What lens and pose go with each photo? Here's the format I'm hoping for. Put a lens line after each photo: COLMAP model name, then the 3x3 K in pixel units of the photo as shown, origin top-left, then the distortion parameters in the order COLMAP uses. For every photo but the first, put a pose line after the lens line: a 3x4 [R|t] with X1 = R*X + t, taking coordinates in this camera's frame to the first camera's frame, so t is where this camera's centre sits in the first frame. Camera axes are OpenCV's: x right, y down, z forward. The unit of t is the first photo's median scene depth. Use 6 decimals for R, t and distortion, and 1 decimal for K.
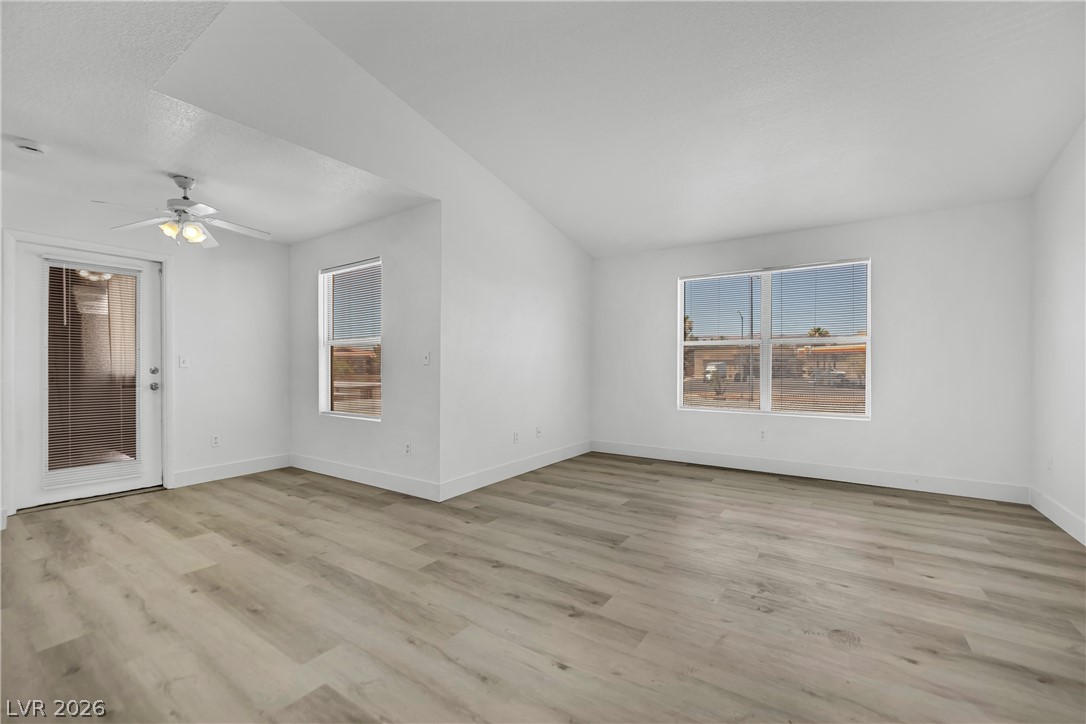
lens RADIAL K [[447.5, 0, 545.4], [0, 447.5, 372.4], [0, 0, 1]] dist [-0.013317, -0.000080]
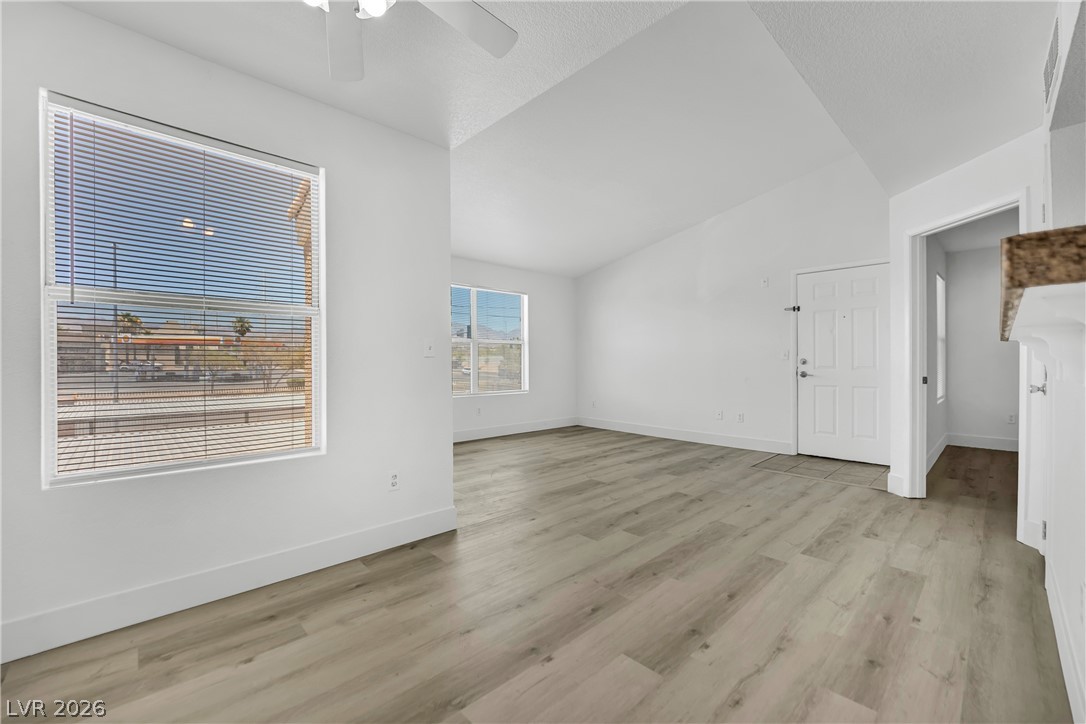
lens RADIAL K [[447.5, 0, 542.9], [0, 447.5, 354.6], [0, 0, 1]] dist [-0.013317, -0.000080]
pose [[0.215916, 0.009427, 0.976366, -1.288101], [0.014363, 0.999815, -0.012830, -0.013427], [-0.976306, 0.016794, 0.215741, 0.869777]]
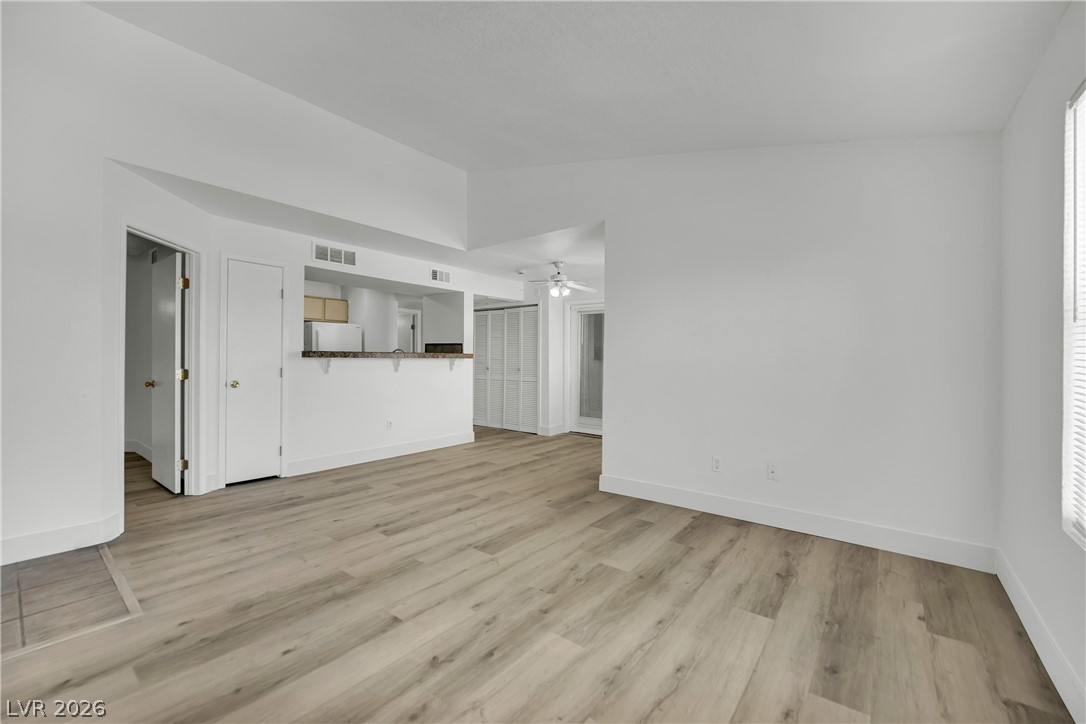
lens RADIAL K [[447.5, 0, 535.5], [0, 447.5, 361.6], [0, 0, 1]] dist [-0.013317, -0.000080]
pose [[-0.087053, 0.004054, -0.996195, 1.147231], [-0.018274, 0.999817, 0.005666, -0.043364], [0.996036, 0.018697, -0.086963, 1.208860]]
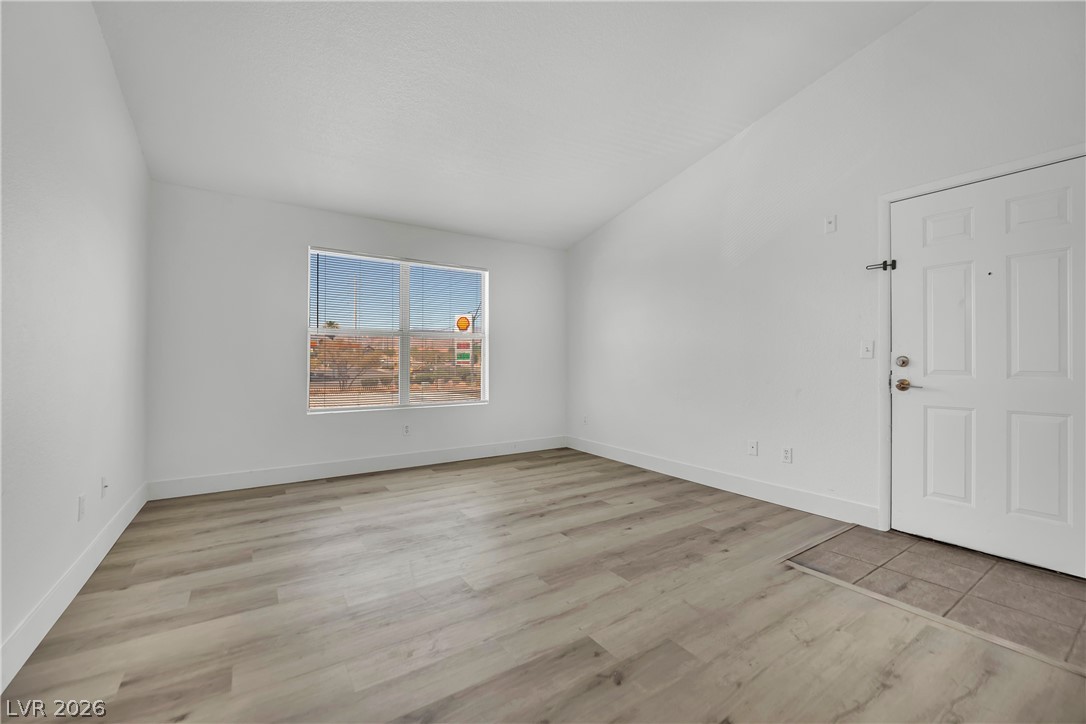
lens RADIAL K [[447.5, 0, 545.7], [0, 447.5, 359.7], [0, 0, 1]] dist [-0.013317, -0.000080]
pose [[0.377255, 0.001299, 0.926109, -0.490470], [0.012906, 0.999895, -0.006660, -0.000355], [-0.926020, 0.014465, 0.377198, 0.585651]]
